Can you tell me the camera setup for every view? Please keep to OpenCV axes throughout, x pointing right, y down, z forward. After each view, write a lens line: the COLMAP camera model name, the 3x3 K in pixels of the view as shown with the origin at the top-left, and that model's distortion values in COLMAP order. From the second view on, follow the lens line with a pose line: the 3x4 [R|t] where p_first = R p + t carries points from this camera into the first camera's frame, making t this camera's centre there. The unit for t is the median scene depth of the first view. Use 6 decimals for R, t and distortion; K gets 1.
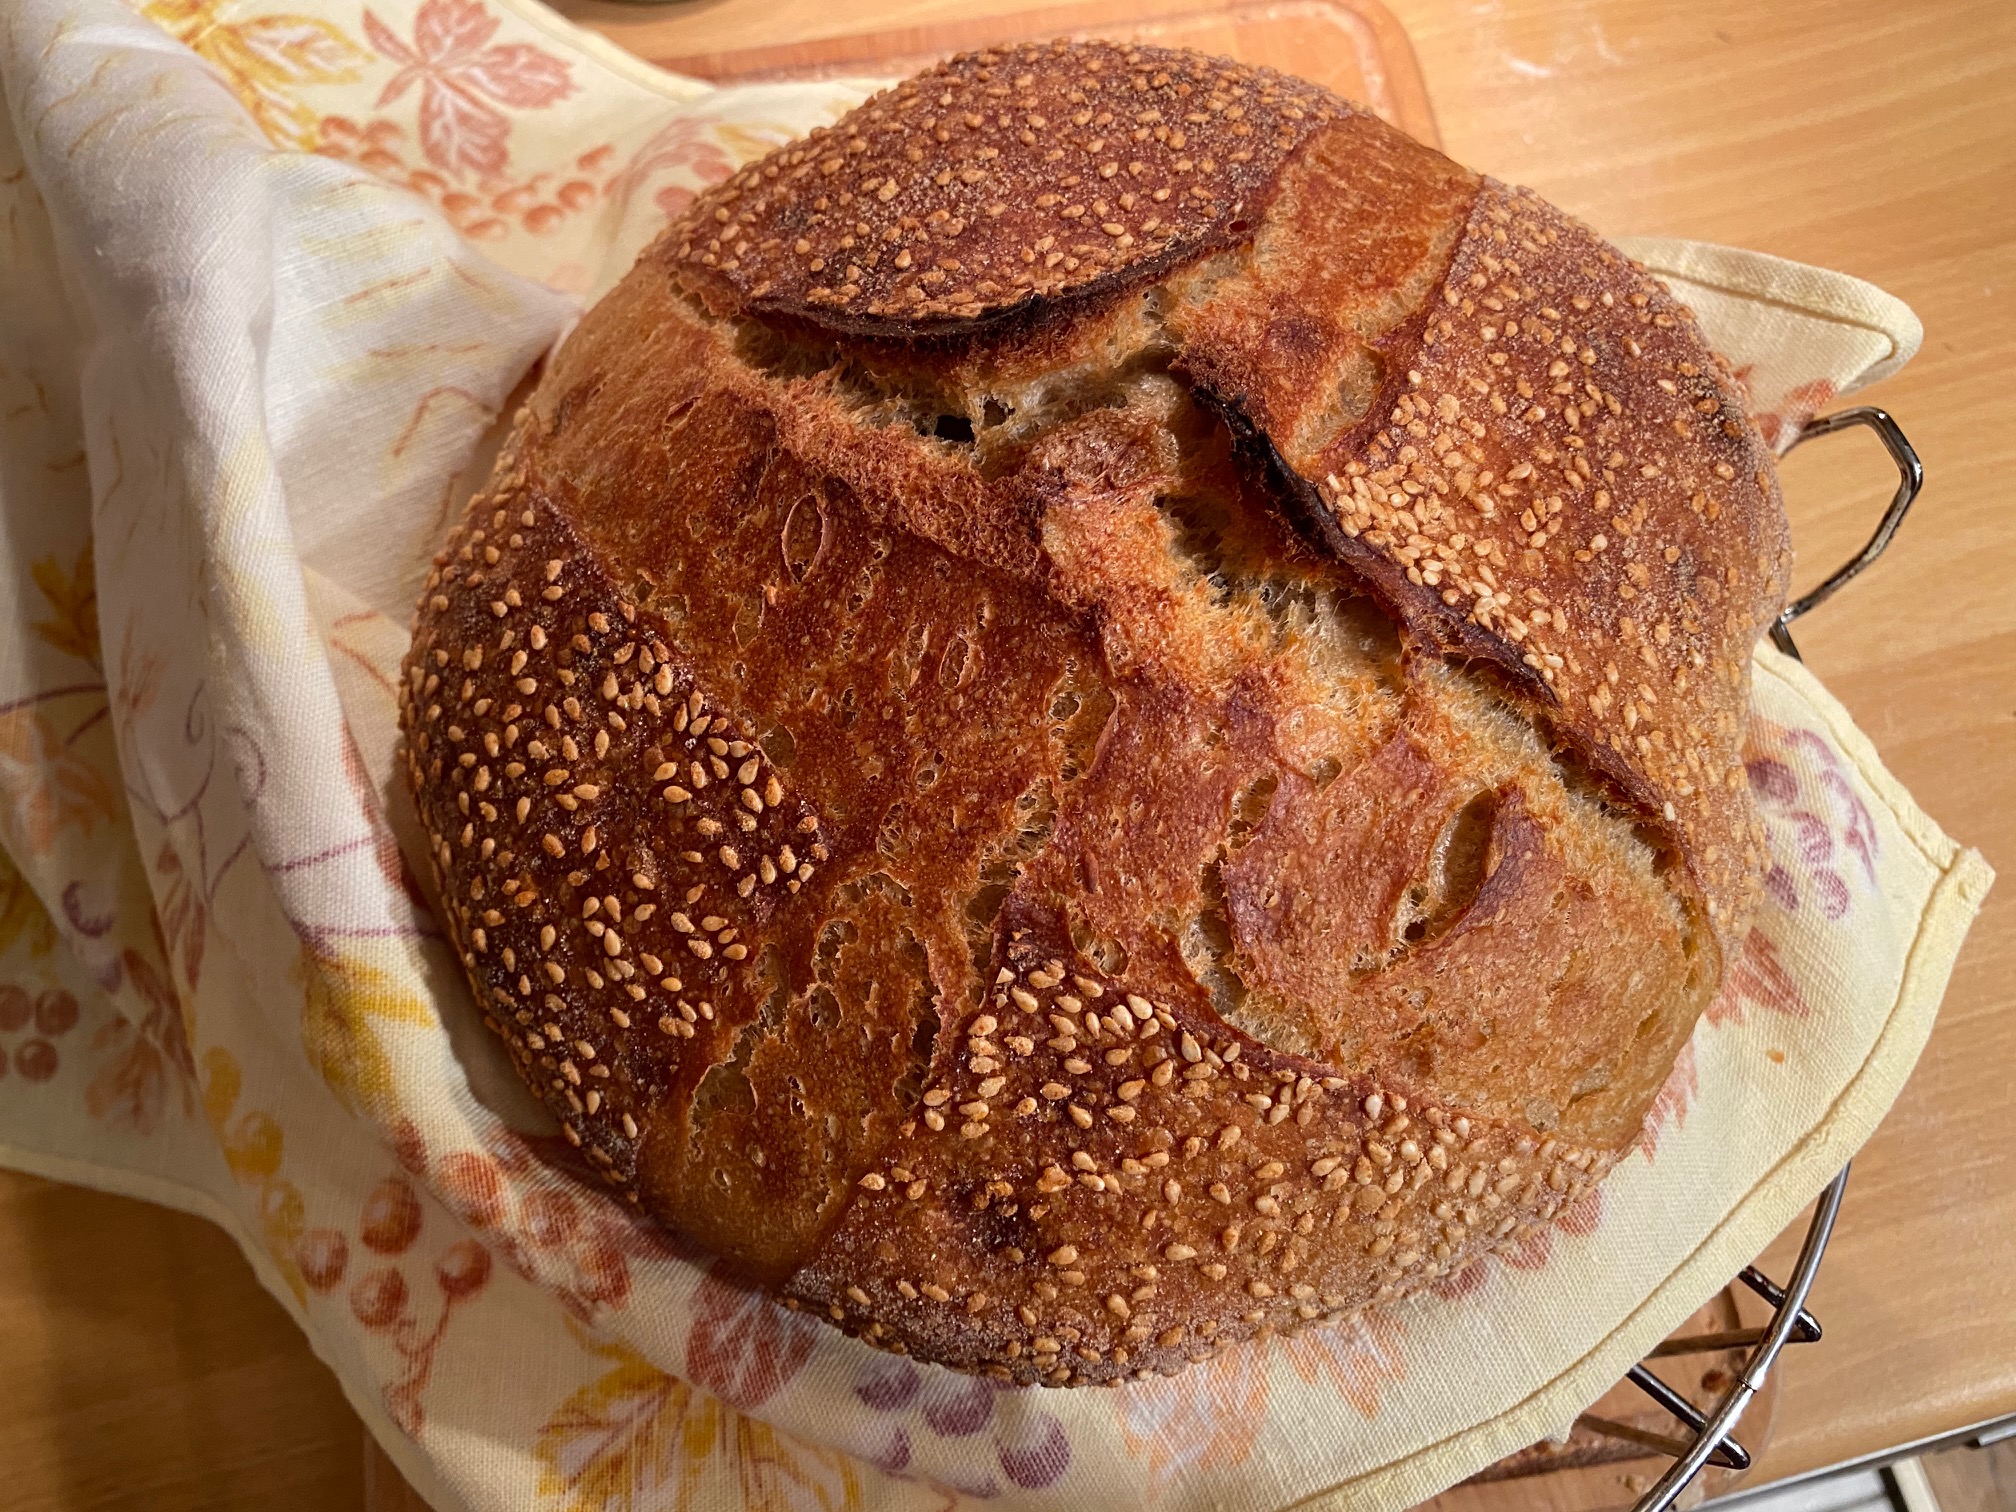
lens RADIAL K [[1541.5, 0, 1002.7], [0, 1541.5, 745.8], [0, 0, 1]] dist [0.053326, -0.047104]
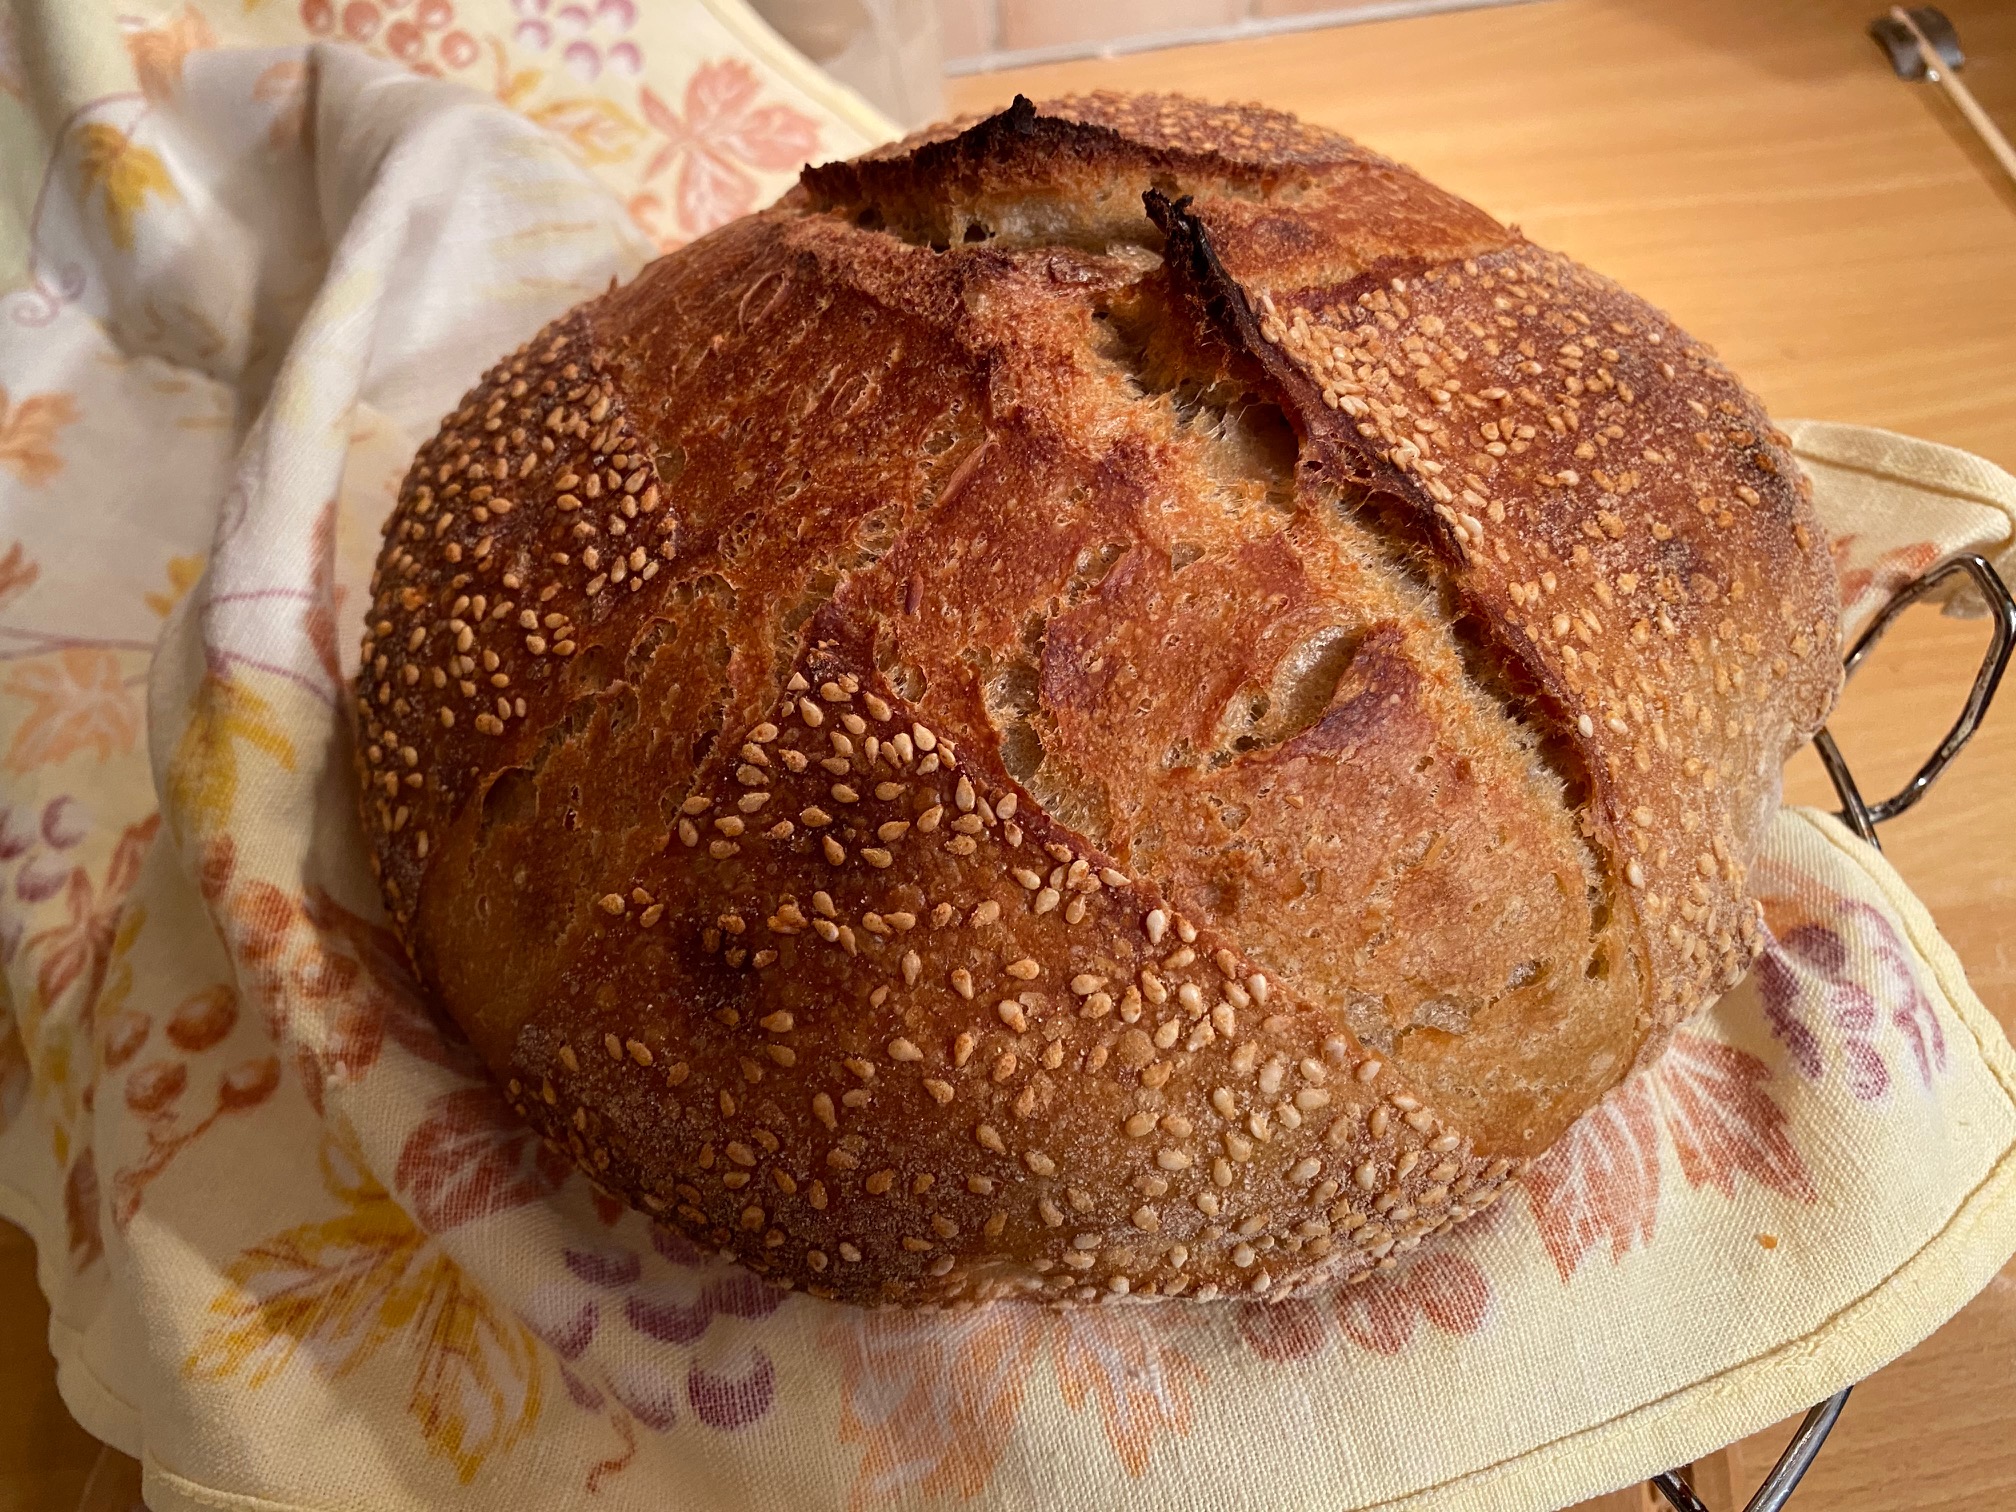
lens RADIAL K [[1541.5, 0, 1005.0], [0, 1541.5, 754.2], [0, 0, 1]] dist [0.053326, -0.047104]
pose [[0.955809, 0.215549, -0.199922, 0.300321], [-0.266883, 0.921381, -0.282544, 0.397581], [0.123302, 0.323413, 0.938190, 0.148329]]
